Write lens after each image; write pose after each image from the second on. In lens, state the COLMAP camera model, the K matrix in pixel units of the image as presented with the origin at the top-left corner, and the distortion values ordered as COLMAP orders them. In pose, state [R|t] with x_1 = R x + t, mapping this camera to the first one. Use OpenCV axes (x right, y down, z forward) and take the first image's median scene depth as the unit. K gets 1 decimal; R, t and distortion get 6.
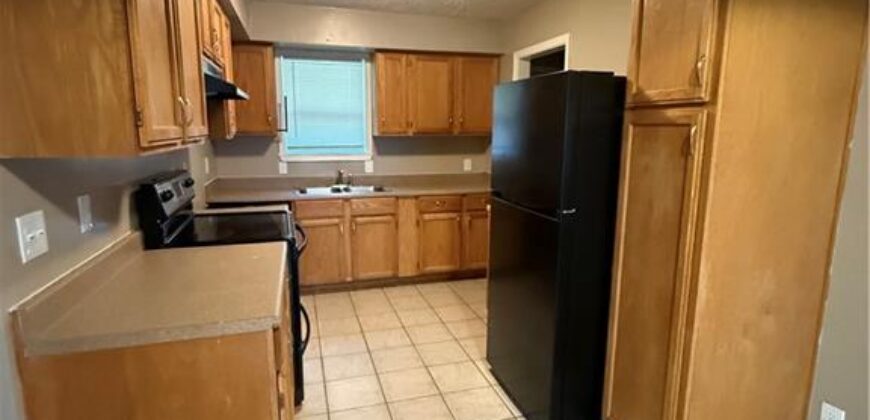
lens RADIAL K [[467.7, 0, 435.0], [0, 467.7, 210.0], [0, 0, 1]] dist [0.000293, 0.000089]
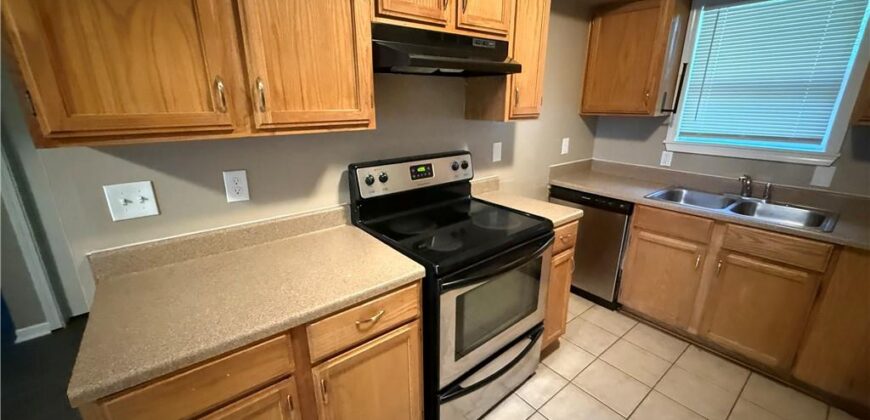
lens RADIAL K [[345.9, 0, 435.0], [0, 345.9, 210.0], [0, 0, 1]] dist [-0.000482, 0.000074]
pose [[0.367825, 0.271479, -0.889384, 0.085790], [-0.158652, 0.960733, 0.227644, -0.083291], [0.916261, 0.057369, 0.396452, 0.438762]]
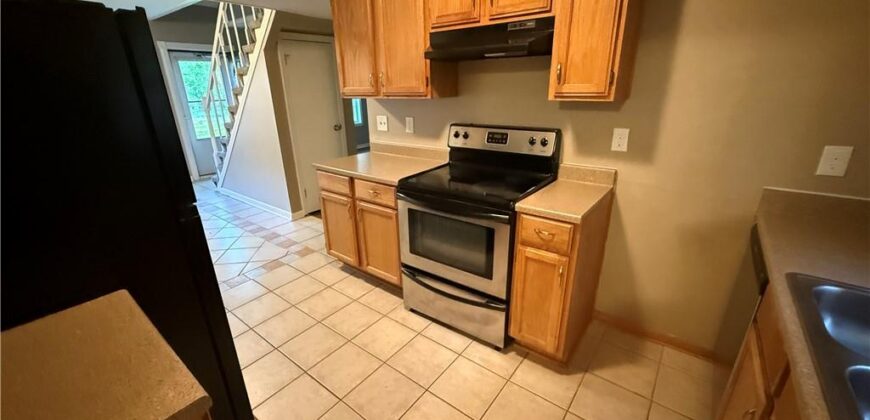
lens RADIAL K [[345.9, 0, 435.0], [0, 345.9, 210.0], [0, 0, 1]] dist [-0.000482, 0.000074]
pose [[-0.809320, 0.206238, -0.549970, 0.076374], [-0.093012, 0.879516, 0.466690, -0.173361], [0.579957, 0.428855, -0.692627, 0.969027]]
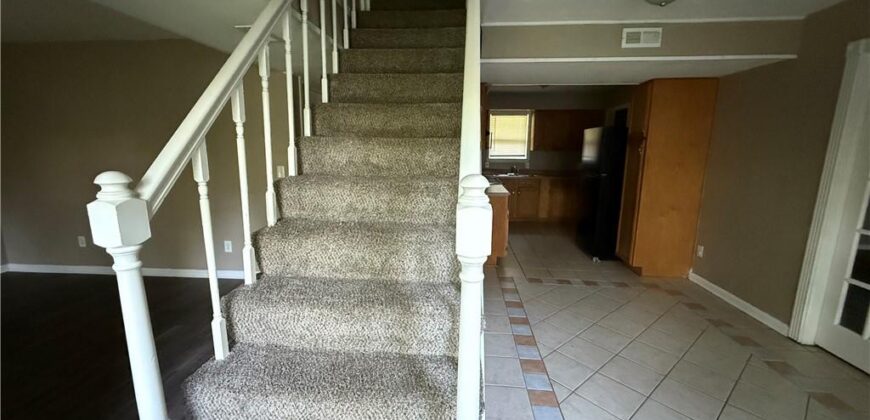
lens RADIAL K [[345.9, 0, 435.0], [0, 345.9, 210.0], [0, 0, 1]] dist [-0.000482, 0.000074]
pose [[0.932519, 0.060182, -0.356070, 0.041612], [-0.057317, 0.998183, 0.018600, 0.115475], [0.356543, 0.003064, 0.934274, -0.666269]]
